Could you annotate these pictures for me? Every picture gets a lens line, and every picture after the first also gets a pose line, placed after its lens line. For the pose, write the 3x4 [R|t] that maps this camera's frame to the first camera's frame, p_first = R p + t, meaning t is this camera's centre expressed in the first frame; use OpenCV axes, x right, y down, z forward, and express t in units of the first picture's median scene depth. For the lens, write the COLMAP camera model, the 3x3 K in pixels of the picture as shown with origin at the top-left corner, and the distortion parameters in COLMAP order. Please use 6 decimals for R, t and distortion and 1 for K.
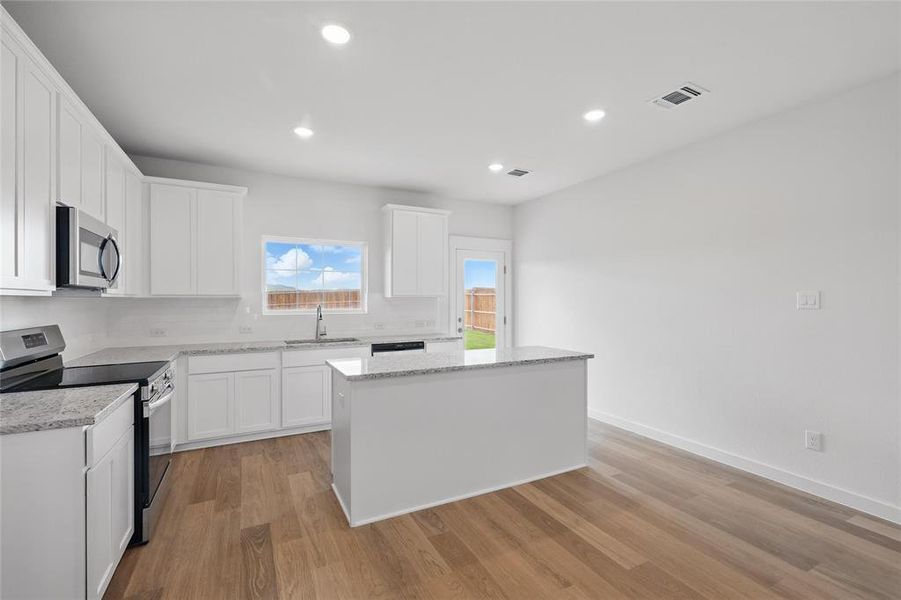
lens RADIAL K [[396.8, 0, 455.1], [0, 396.8, 300.2], [0, 0, 1]] dist [0.006201, 0.000400]
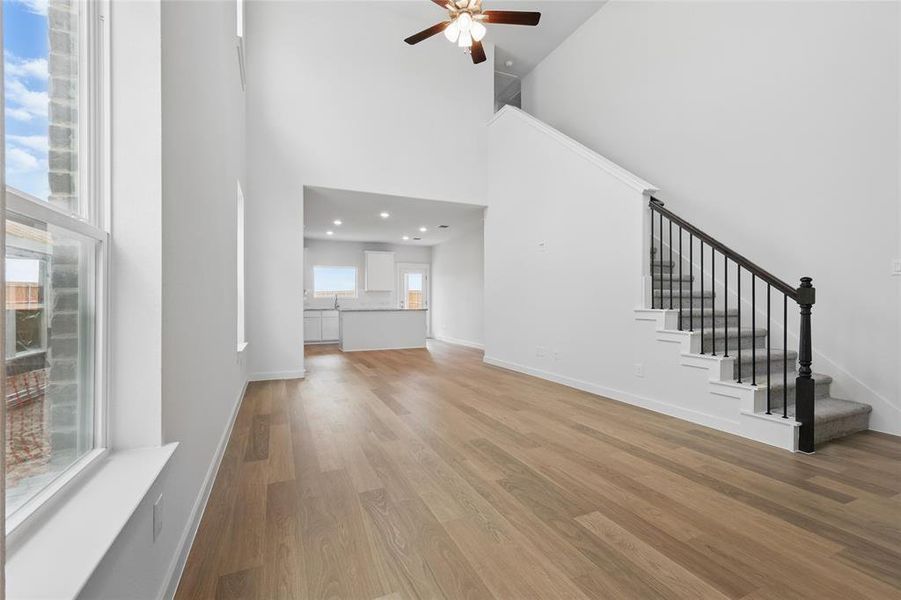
lens RADIAL K [[396.8, 0, 452.1], [0, 396.8, 300.4], [0, 0, 1]] dist [0.006201, 0.000400]
pose [[0.997724, -0.002023, -0.067406, 0.778654], [0.001847, 0.999995, -0.002665, 0.087921], [0.067411, 0.002534, 0.997722, -2.021691]]
